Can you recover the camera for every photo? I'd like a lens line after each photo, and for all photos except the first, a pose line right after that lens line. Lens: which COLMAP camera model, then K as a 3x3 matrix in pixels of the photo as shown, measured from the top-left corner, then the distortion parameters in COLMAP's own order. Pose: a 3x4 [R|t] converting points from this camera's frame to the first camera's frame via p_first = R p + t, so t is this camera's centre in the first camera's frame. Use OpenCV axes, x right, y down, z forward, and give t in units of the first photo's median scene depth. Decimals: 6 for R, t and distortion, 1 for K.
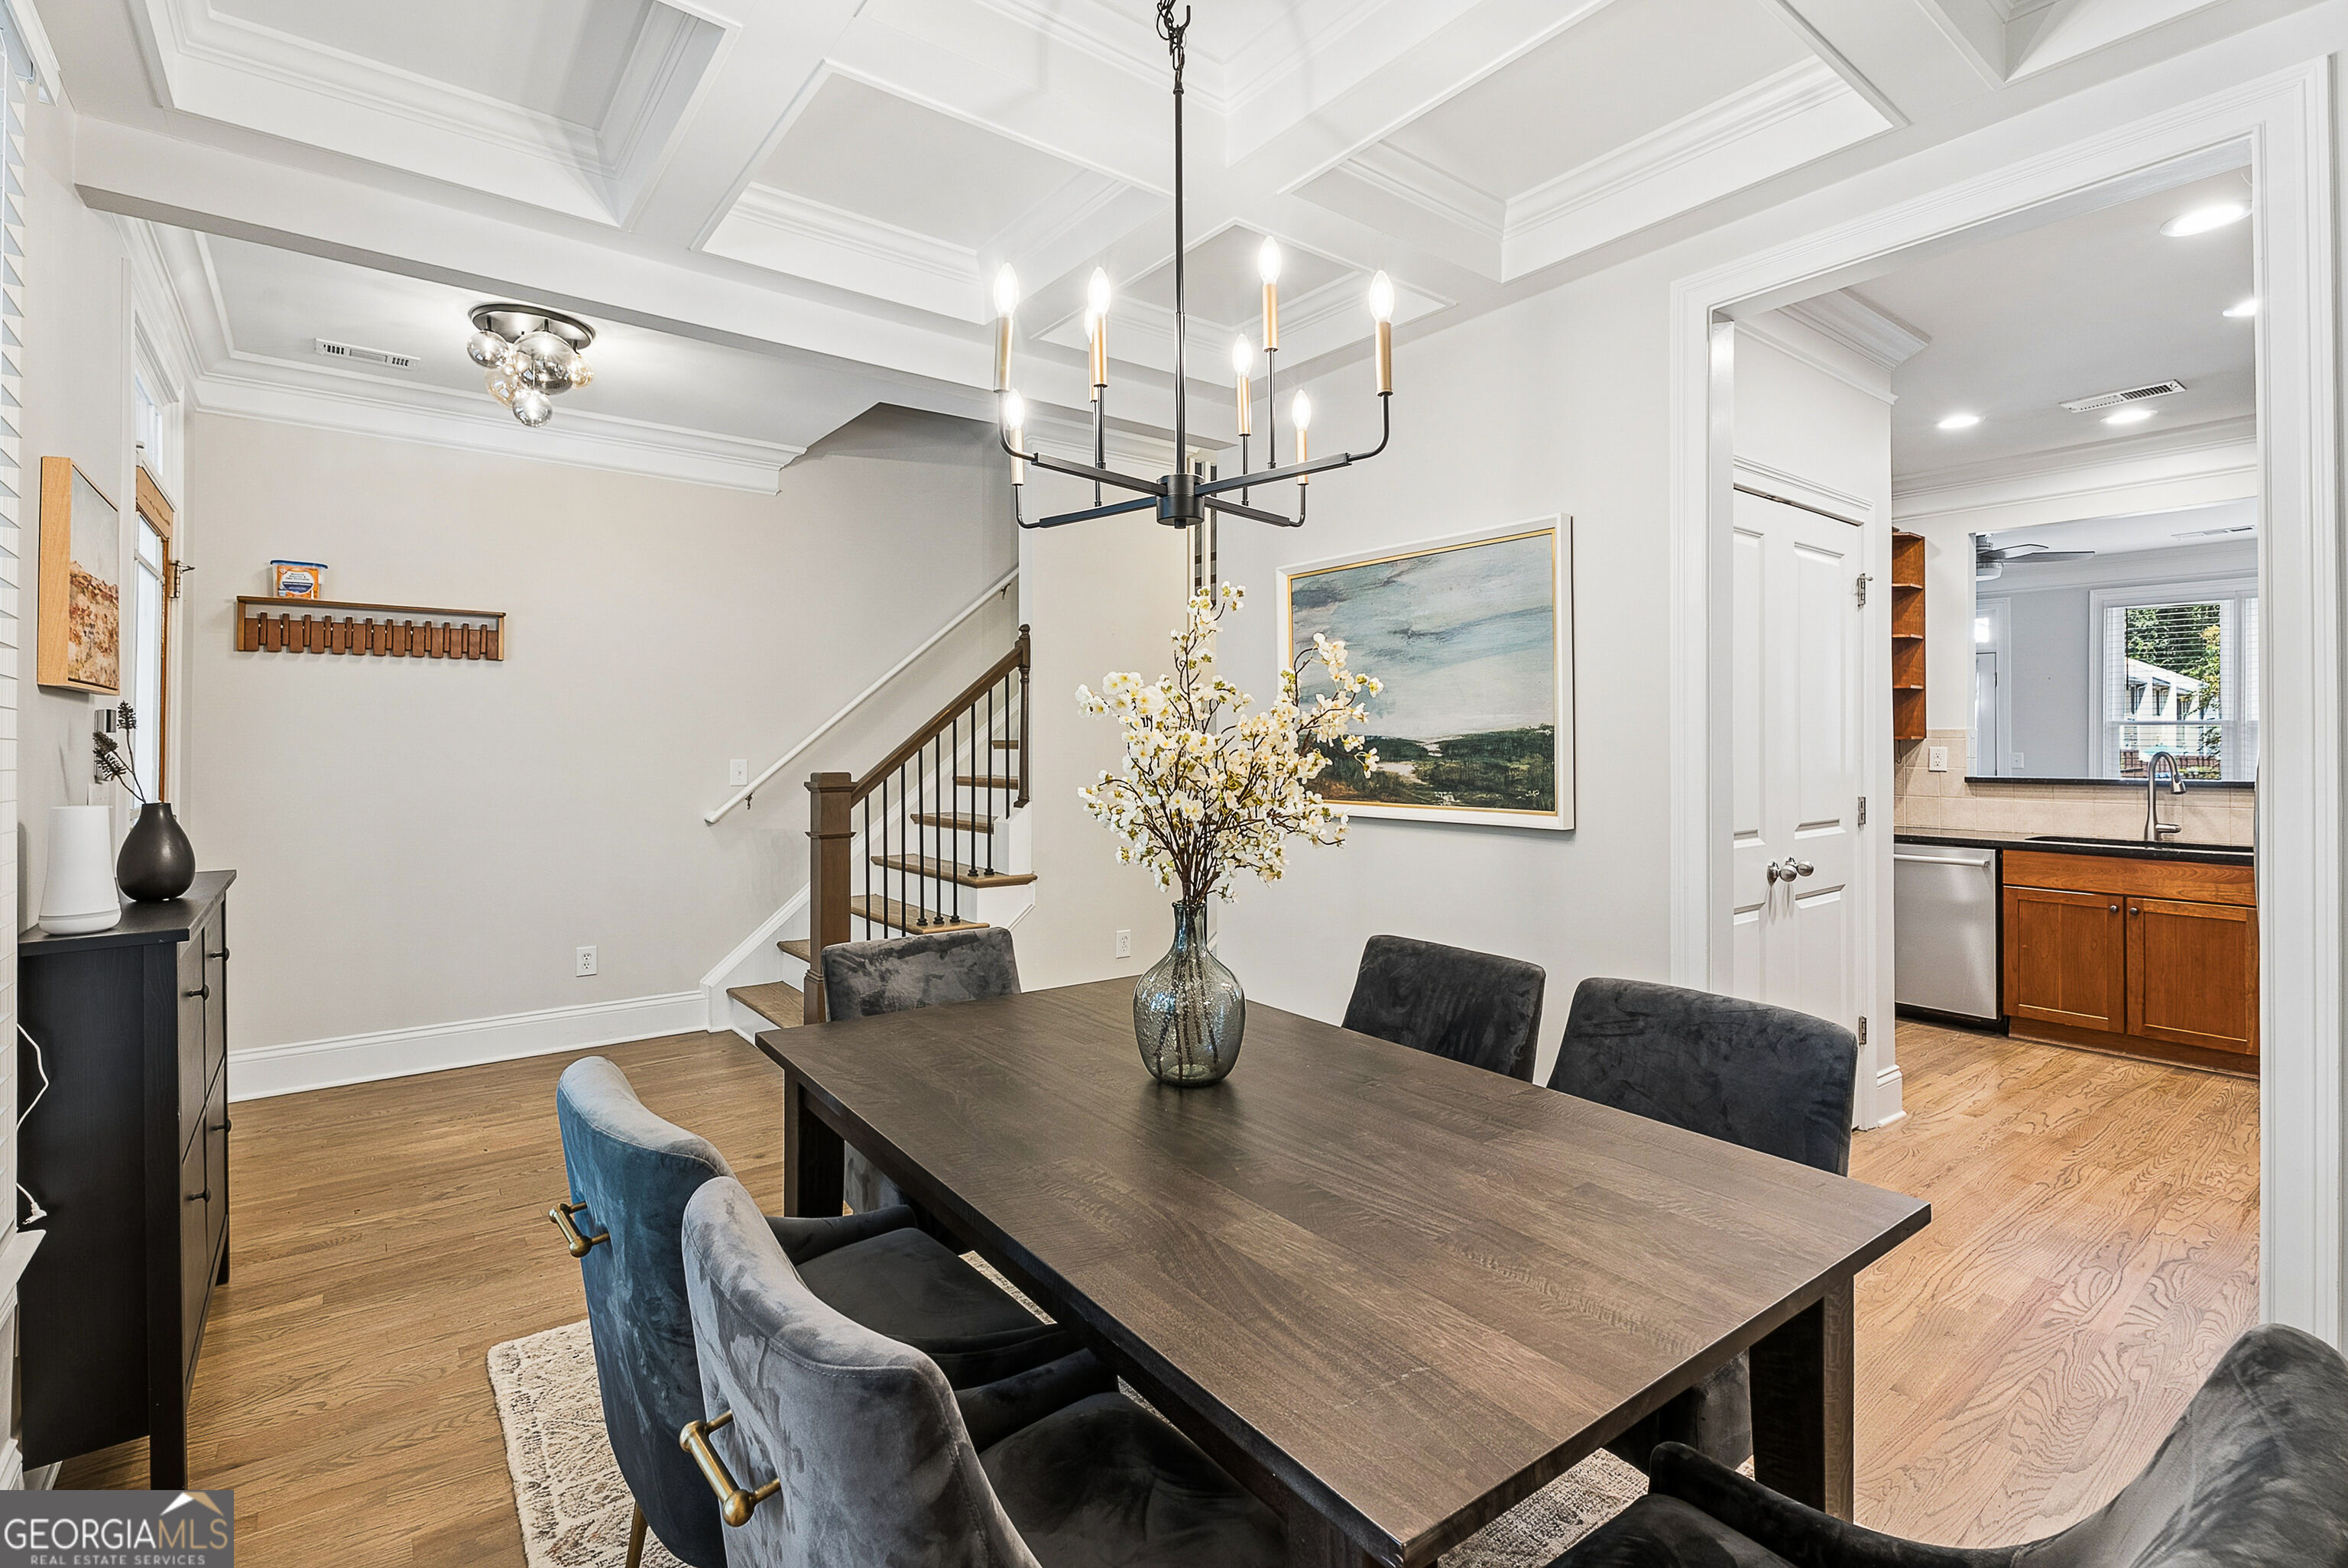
lens RADIAL K [[1069.8, 0, 1162.8], [0, 1069.8, 726.8], [0, 0, 1]] dist [0.002482, 0.000104]
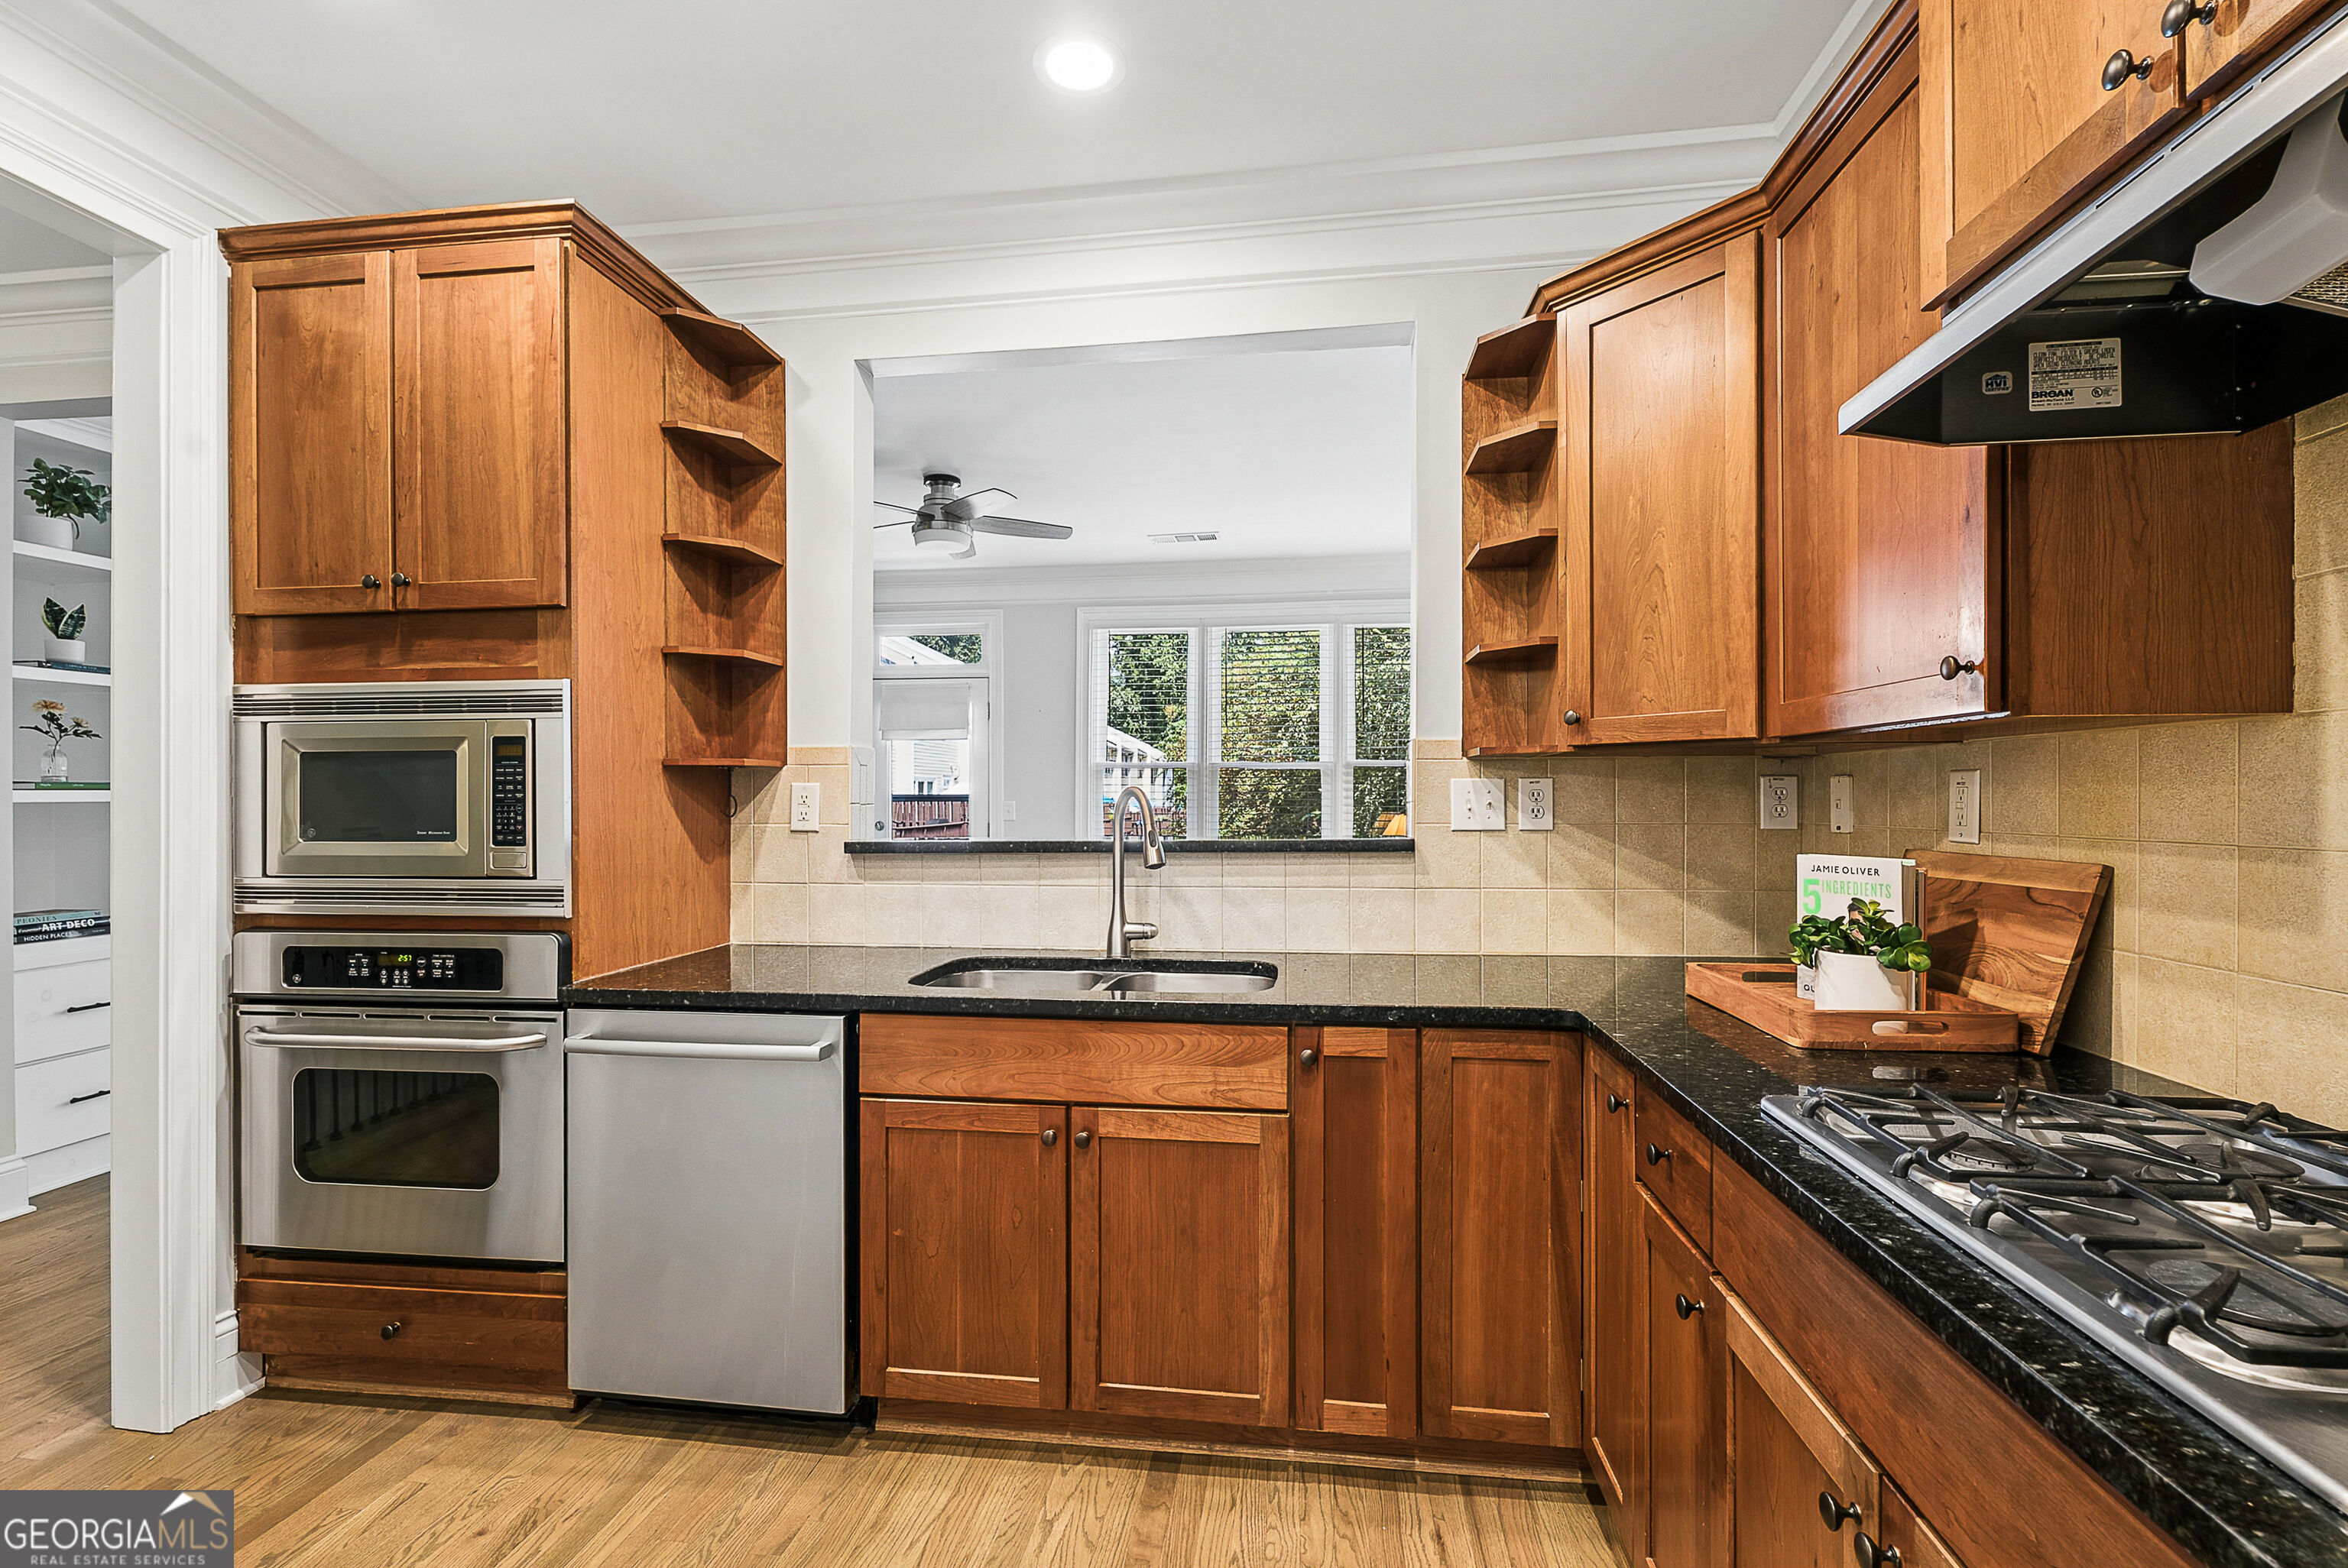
lens RADIAL K [[1047.5, 0, 1170.1], [0, 1047.5, 788.1], [0, 0, 1]] dist [-0.001888, -0.001689]
pose [[0.713867, 0.002083, 0.700279, 0.595005], [-0.002716, 0.999996, -0.000206, 0.024553], [-0.700276, -0.001755, 0.713870, 0.630589]]
